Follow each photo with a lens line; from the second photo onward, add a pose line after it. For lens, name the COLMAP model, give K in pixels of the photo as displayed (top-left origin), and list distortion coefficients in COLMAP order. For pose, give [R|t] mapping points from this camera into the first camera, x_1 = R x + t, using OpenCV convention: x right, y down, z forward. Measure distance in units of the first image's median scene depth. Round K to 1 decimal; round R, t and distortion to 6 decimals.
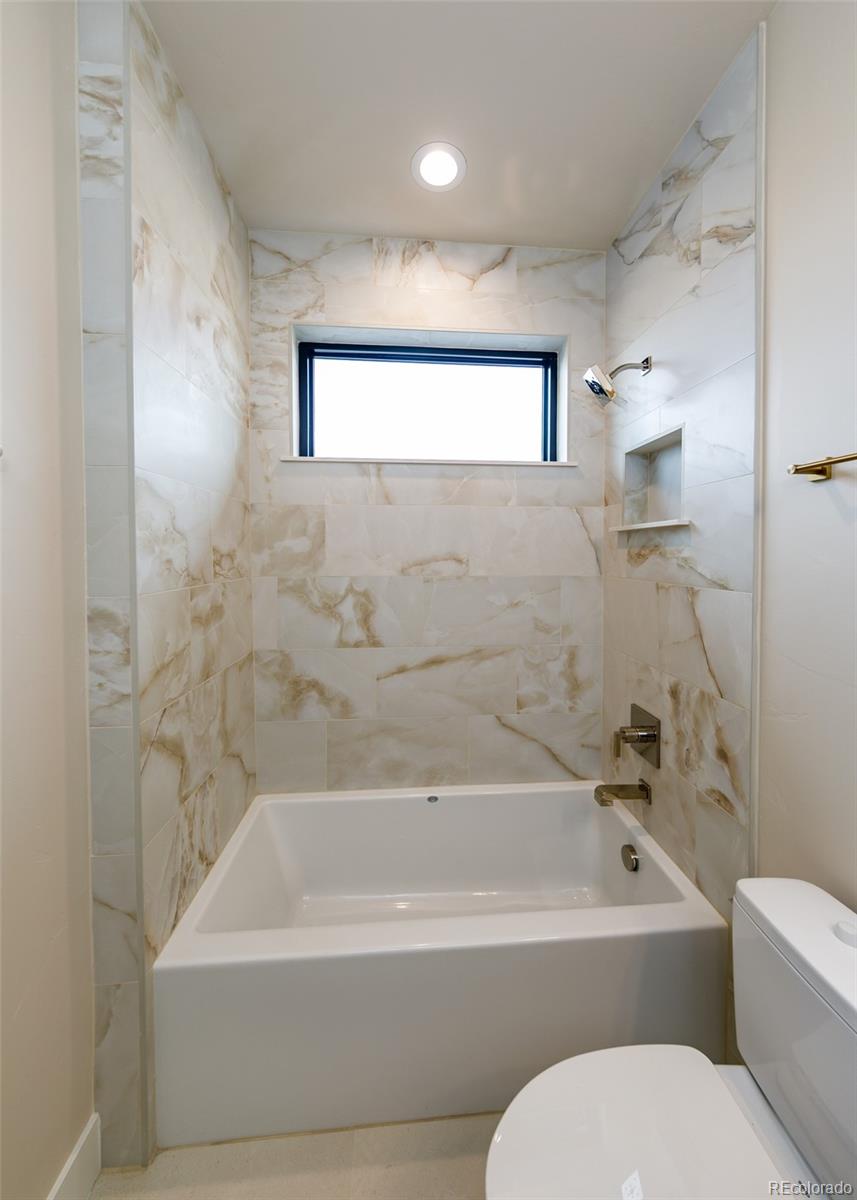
lens RADIAL K [[430.3, 0, 431.7], [0, 430.3, 556.5], [0, 0, 1]] dist [0.000900, -0.000003]
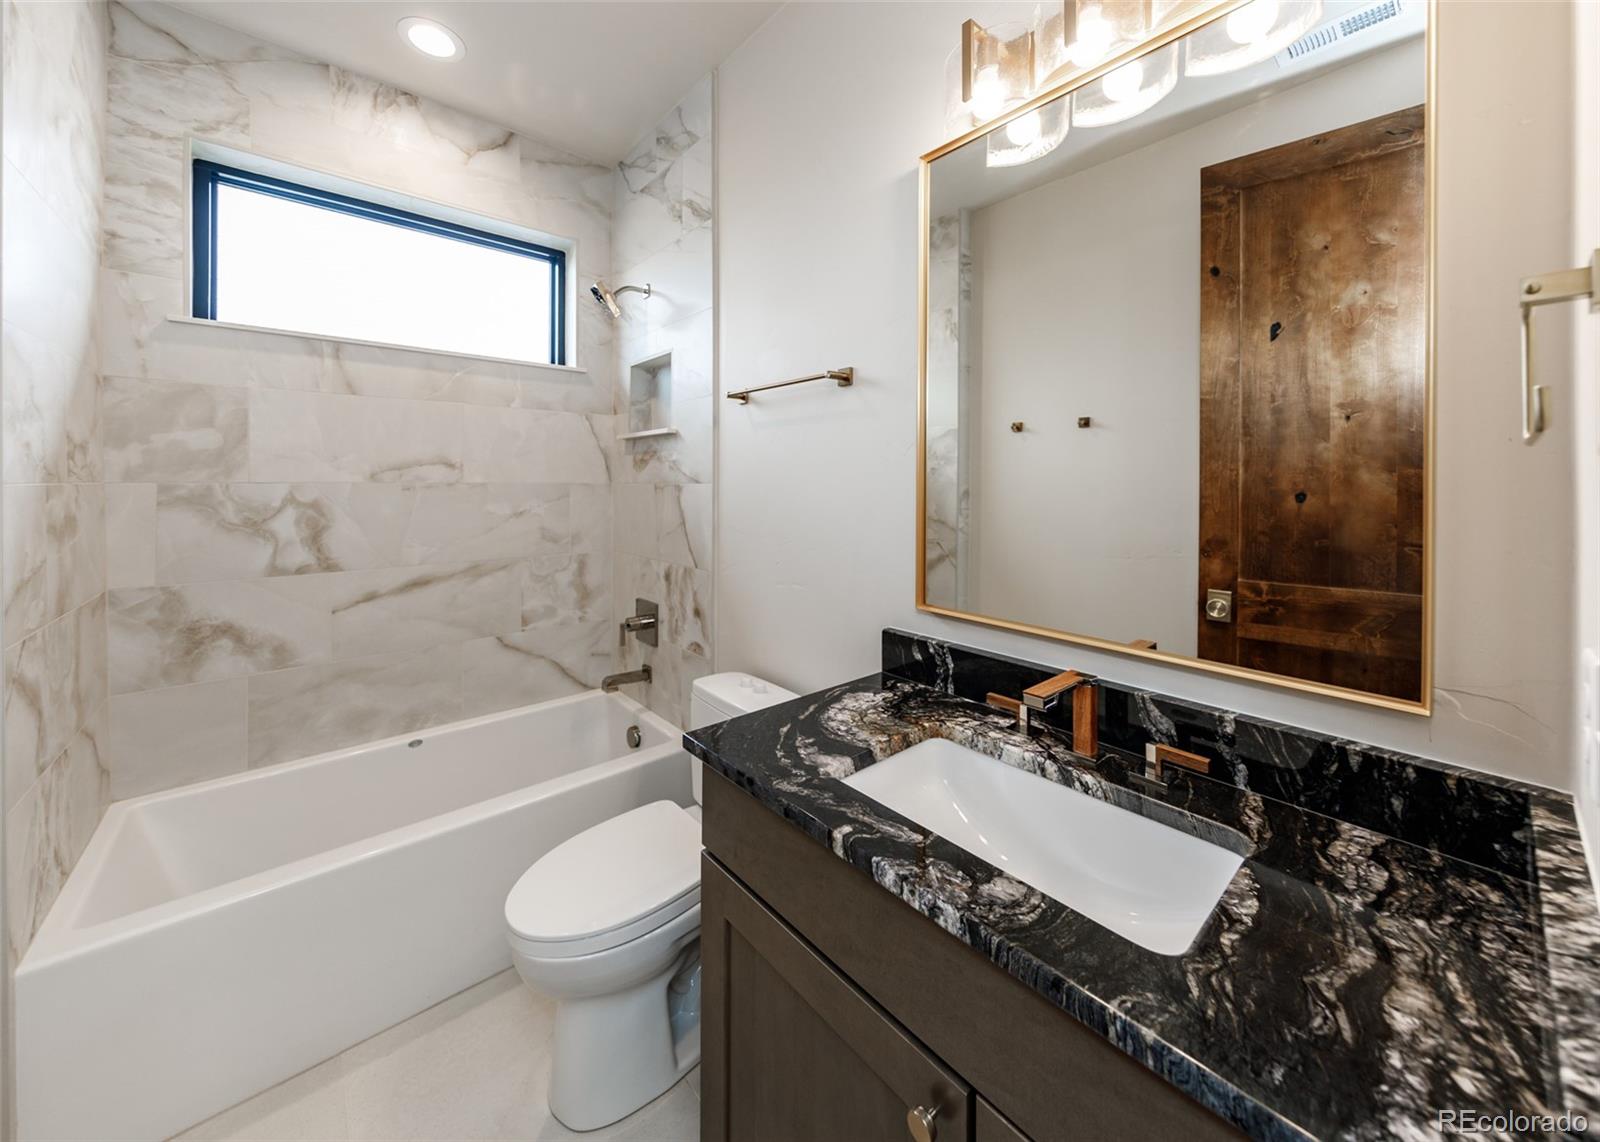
lens RADIAL K [[594.3, 0, 788.1], [0, 594.3, 478.9], [0, 0, 1]] dist [0.012963, -0.004404]
pose [[0.807685, 0.002172, 0.589611, -0.104204], [0.006730, 0.999894, -0.012903, 0.061465], [-0.589576, 0.014390, 0.807585, -0.414136]]
